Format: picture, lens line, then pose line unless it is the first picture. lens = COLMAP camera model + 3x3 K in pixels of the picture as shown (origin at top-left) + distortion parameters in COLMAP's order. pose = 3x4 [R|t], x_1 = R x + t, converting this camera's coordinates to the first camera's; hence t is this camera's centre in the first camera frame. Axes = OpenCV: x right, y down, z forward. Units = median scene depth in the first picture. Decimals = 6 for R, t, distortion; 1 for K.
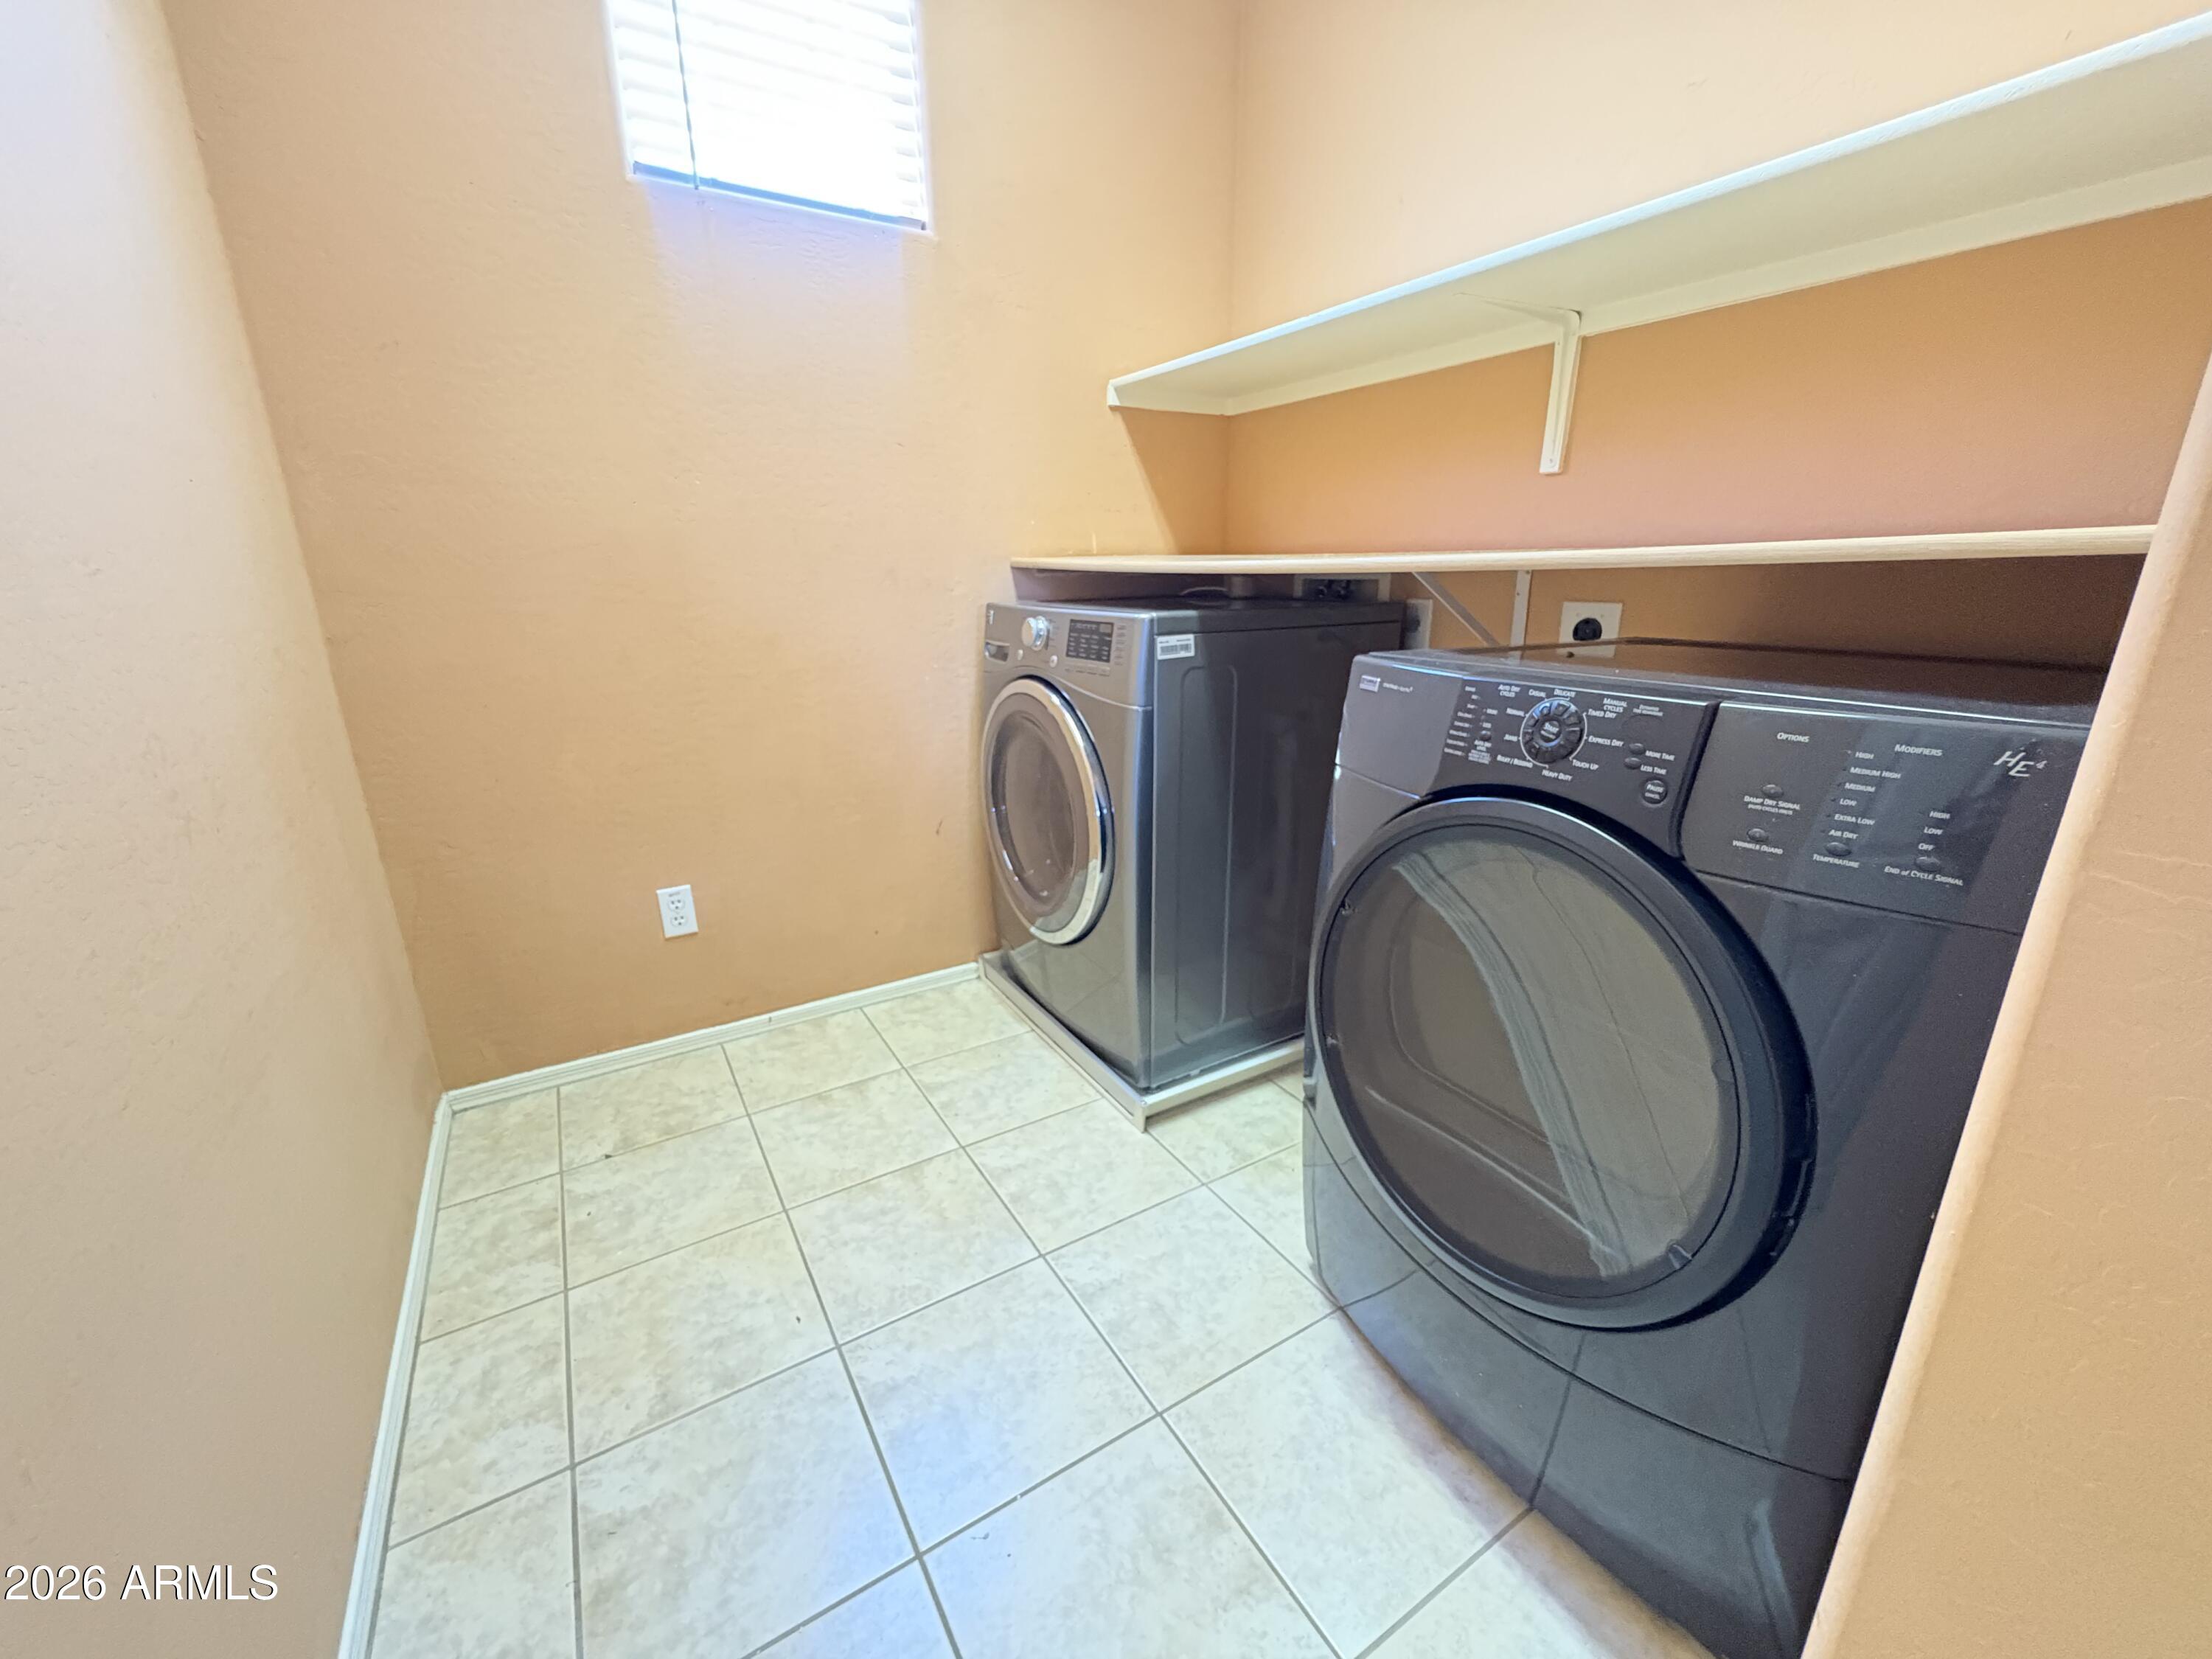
lens RADIAL K [[881.7, 0, 1110.6], [0, 881.7, 828.5], [0, 0, 1]] dist [-0.000811, 0.000211]
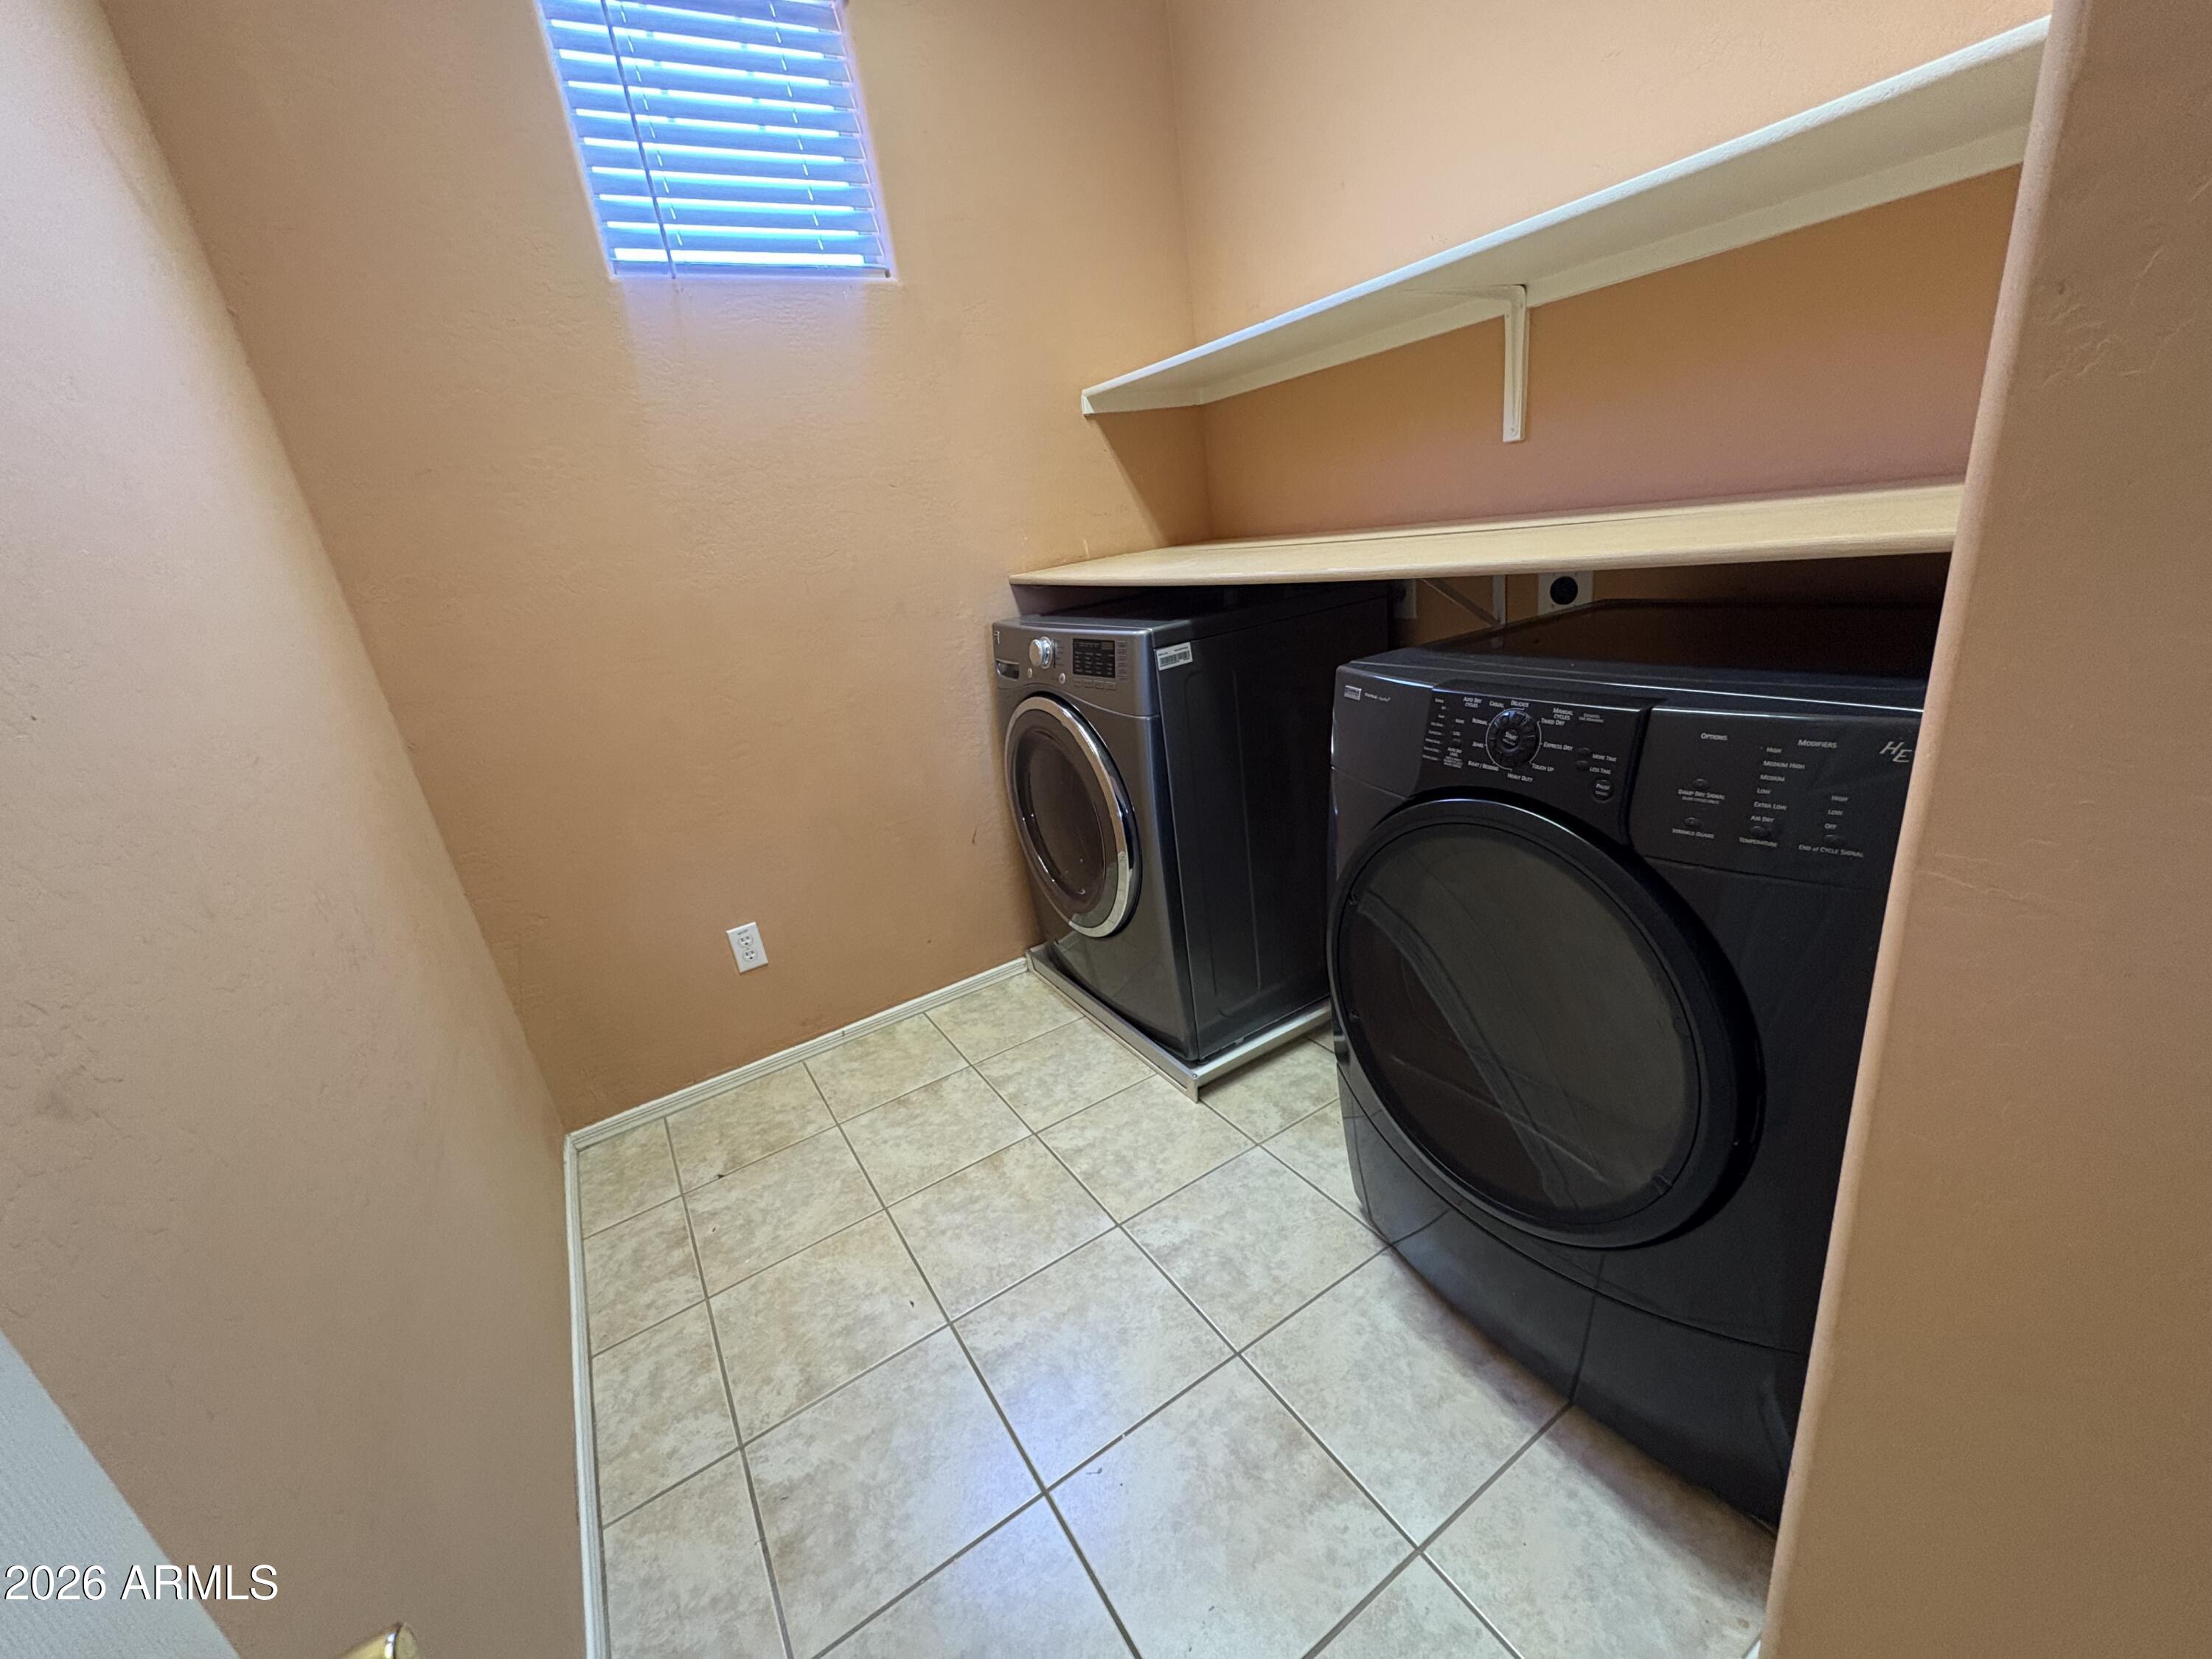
lens RADIAL K [[881.7, 0, 1109.8], [0, 881.7, 824.0], [0, 0, 1]] dist [-0.000811, 0.000211]
pose [[0.992324, -0.118778, -0.034425, 0.010952], [0.120245, 0.991758, 0.044231, -0.078047], [0.028887, -0.048031, 0.998428, -0.099969]]
